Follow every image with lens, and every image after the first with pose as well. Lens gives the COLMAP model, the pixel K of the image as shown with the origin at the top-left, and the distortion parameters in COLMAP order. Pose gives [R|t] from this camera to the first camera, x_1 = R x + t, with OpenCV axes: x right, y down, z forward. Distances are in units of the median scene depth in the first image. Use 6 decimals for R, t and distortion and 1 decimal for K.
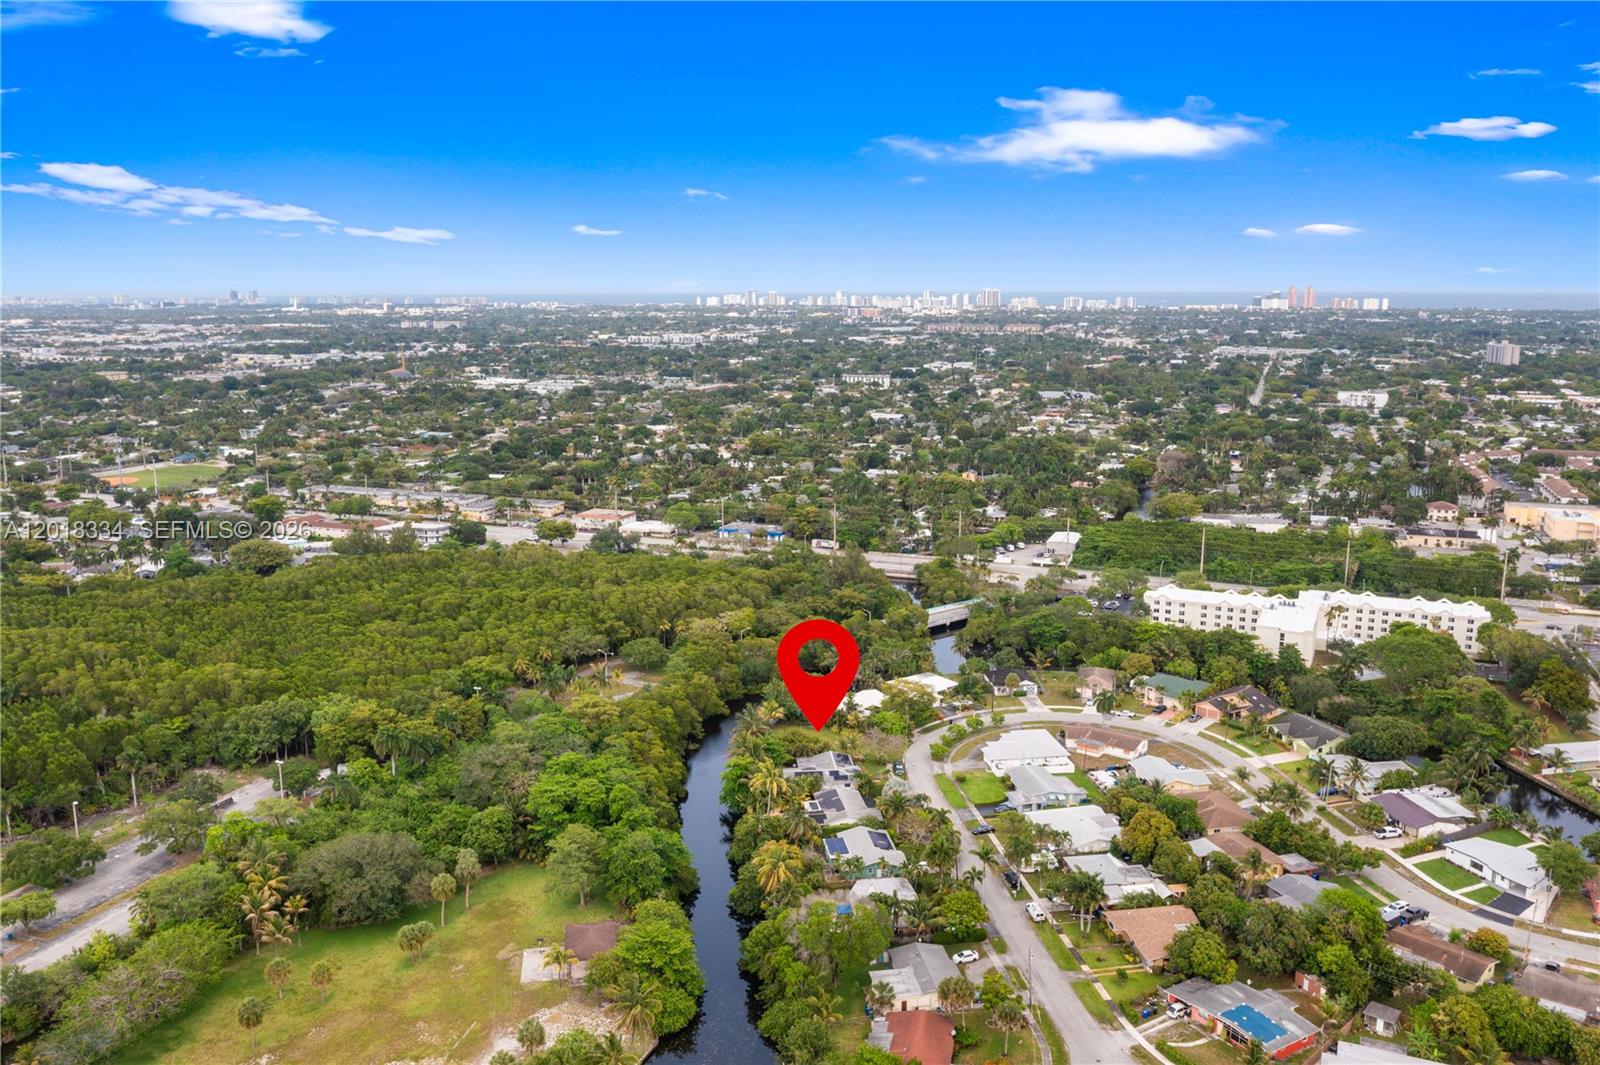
lens RADIAL K [[1260.1, 0, 800.0], [0, 1260.1, 532.5], [0, 0, 1]] dist [-0.020235, 0.002928]
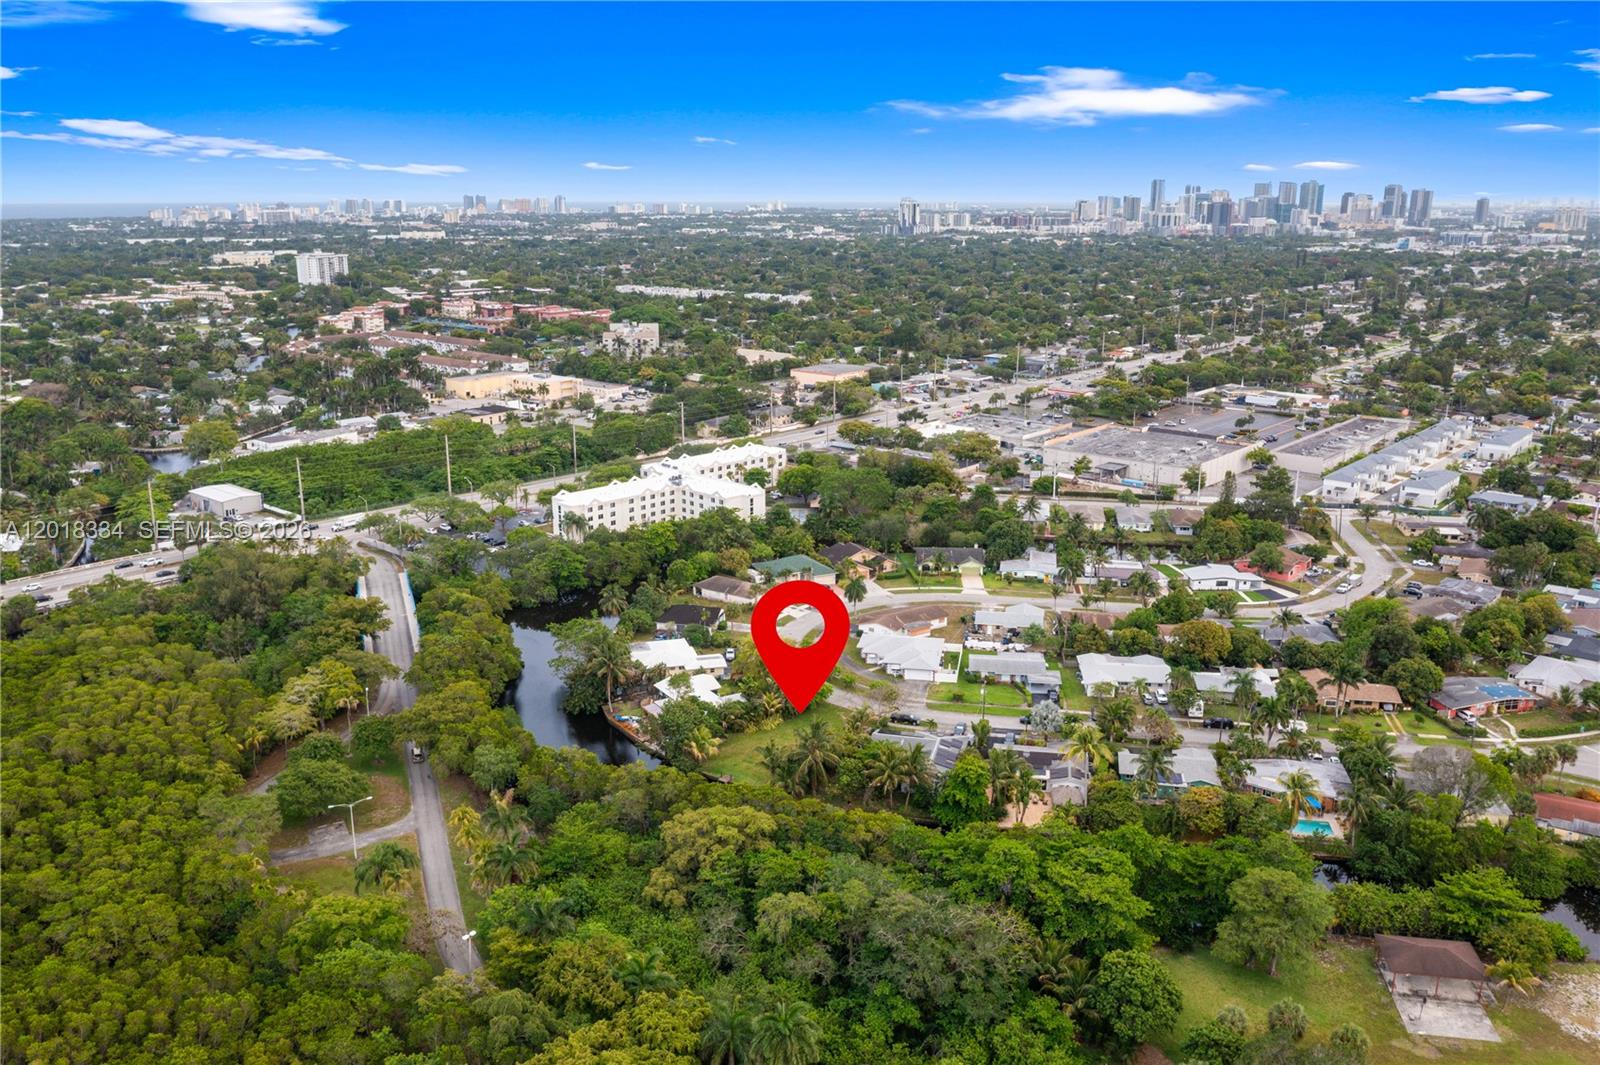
lens RADIAL K [[1260.1, 0, 800.0], [0, 1260.1, 532.5], [0, 0, 1]] dist [-0.020235, 0.002928]
pose [[0.325441, -0.239911, 0.914621, -0.490447], [0.178213, 0.965504, 0.189846, -0.071989], [-0.928616, 0.101213, 0.356970, 0.562535]]
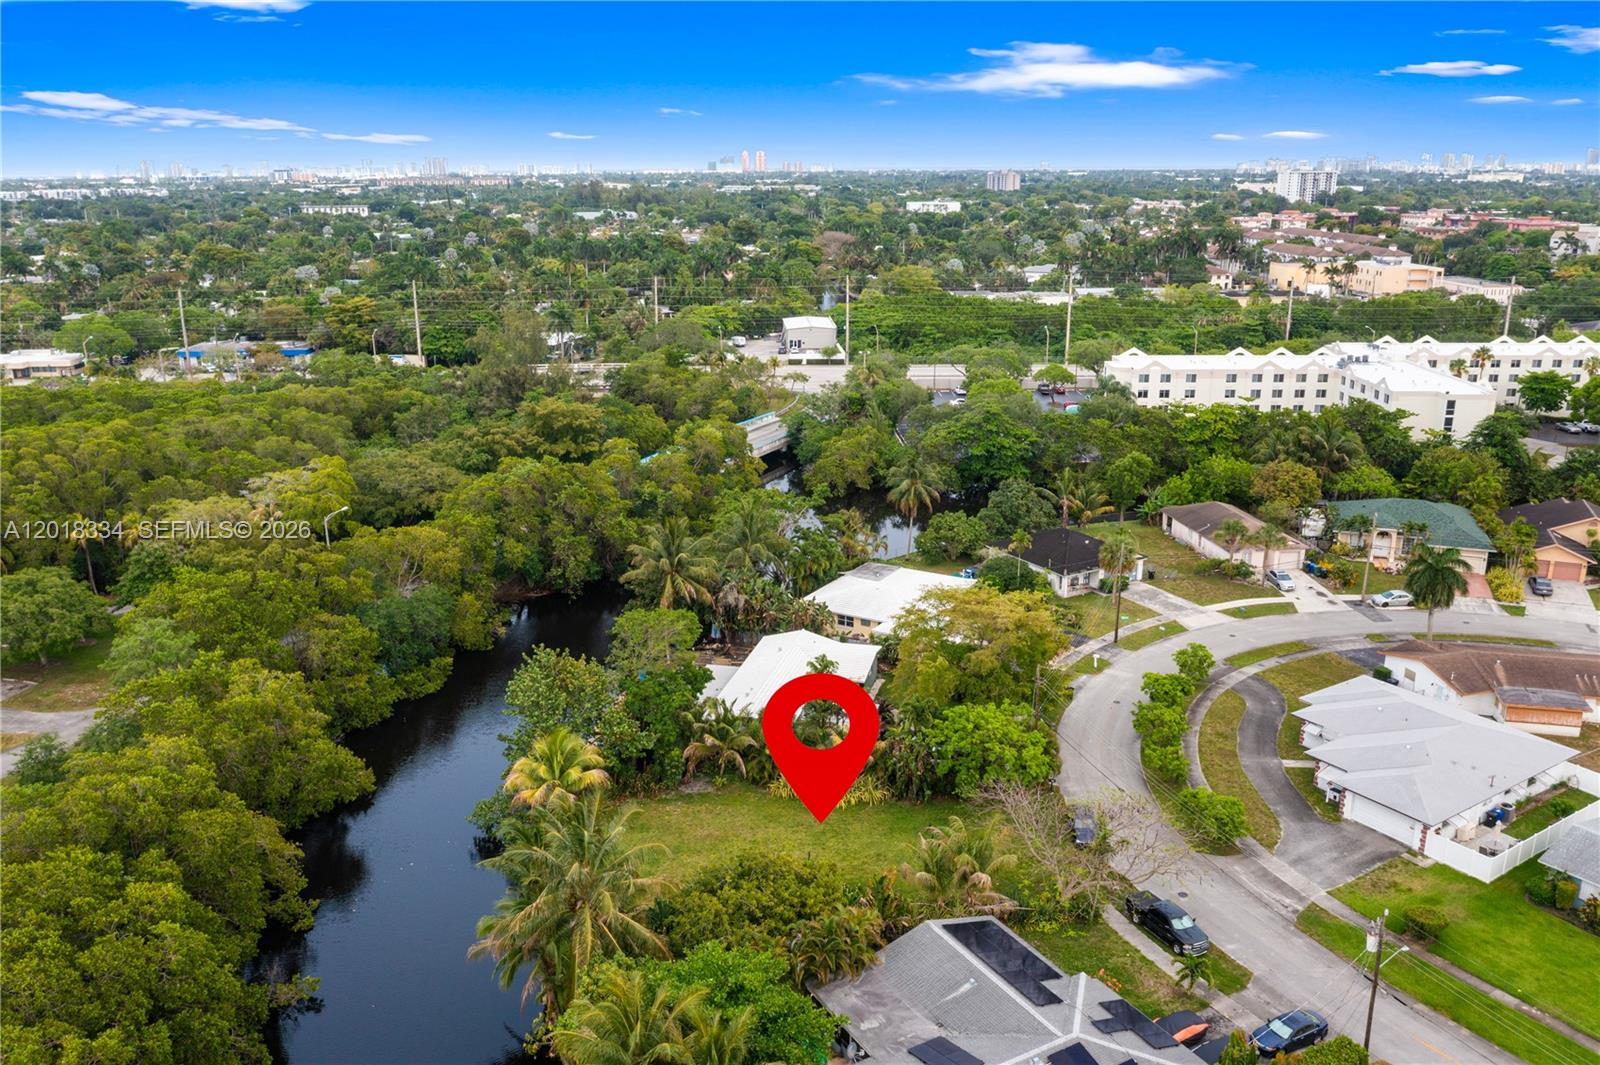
lens RADIAL K [[1260.1, 0, 800.0], [0, 1260.1, 532.5], [0, 0, 1]] dist [-0.020235, 0.002928]
pose [[0.909598, -0.118618, 0.398198, -0.063991], [0.082664, 0.990887, 0.106345, 0.052965], [-0.407184, -0.063815, 0.911114, 0.590236]]
